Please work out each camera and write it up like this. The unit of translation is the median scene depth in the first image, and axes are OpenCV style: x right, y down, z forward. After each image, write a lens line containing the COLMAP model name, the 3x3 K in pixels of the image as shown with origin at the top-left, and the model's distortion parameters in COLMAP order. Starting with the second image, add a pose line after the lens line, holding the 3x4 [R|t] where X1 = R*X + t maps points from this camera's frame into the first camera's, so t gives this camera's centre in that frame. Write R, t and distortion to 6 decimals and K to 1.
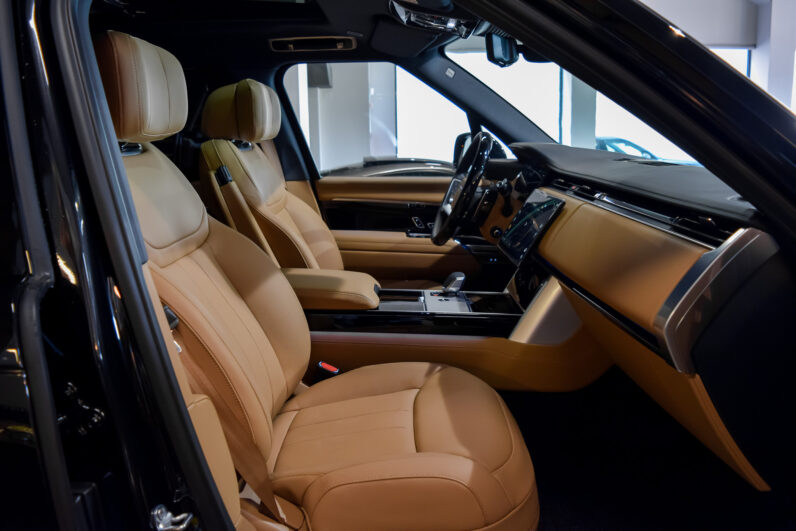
lens RADIAL K [[625.9, 0, 398.0], [0, 625.9, 265.5], [0, 0, 1]] dist [-0.084691, 0.007633]
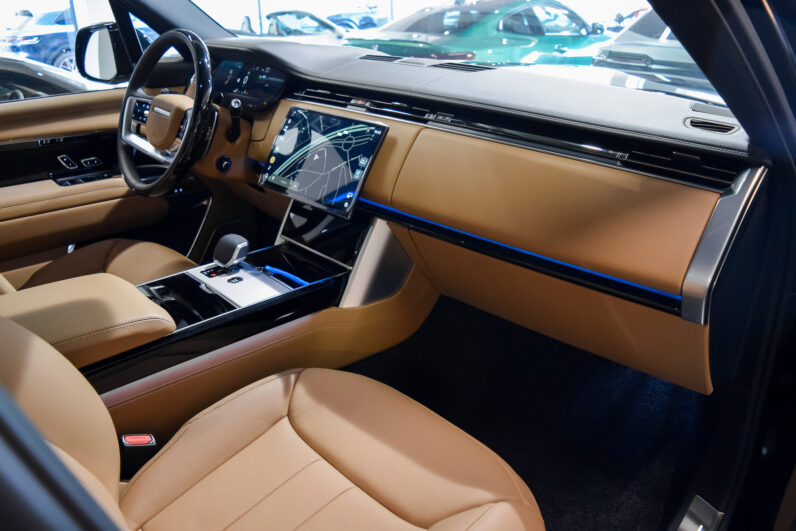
lens RADIAL K [[625.9, 0, 398.0], [0, 625.9, 265.5], [0, 0, 1]] dist [-0.084691, 0.007633]
pose [[0.725505, -0.292674, 0.622883, -0.238145], [0.151023, 0.950713, 0.270807, -0.130200], [-0.671442, -0.102402, 0.733948, 0.336996]]
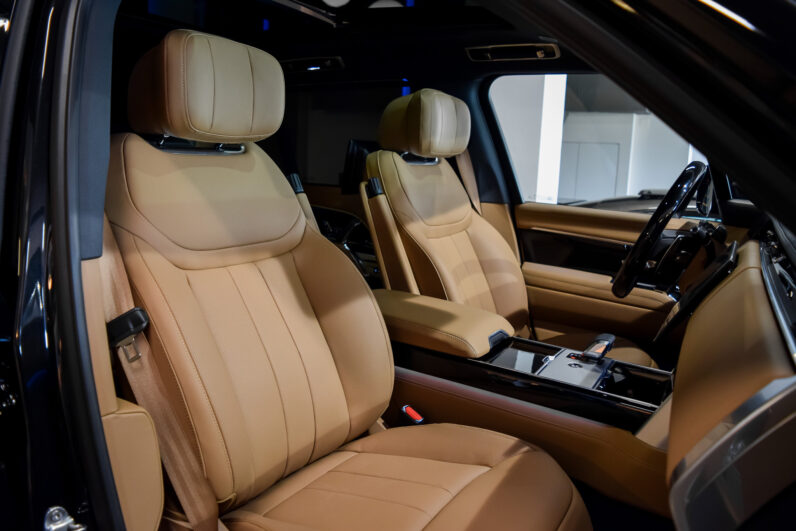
lens RADIAL K [[627.5, 0, 398.0], [0, 627.5, 265.5], [0, 0, 1]] dist [-0.074668, 0.001886]
pose [[0.866831, 0.138755, -0.478906, 0.239340], [-0.156764, 0.987633, 0.002404, -0.036890], [0.473317, 0.072991, 0.877863, 0.191535]]
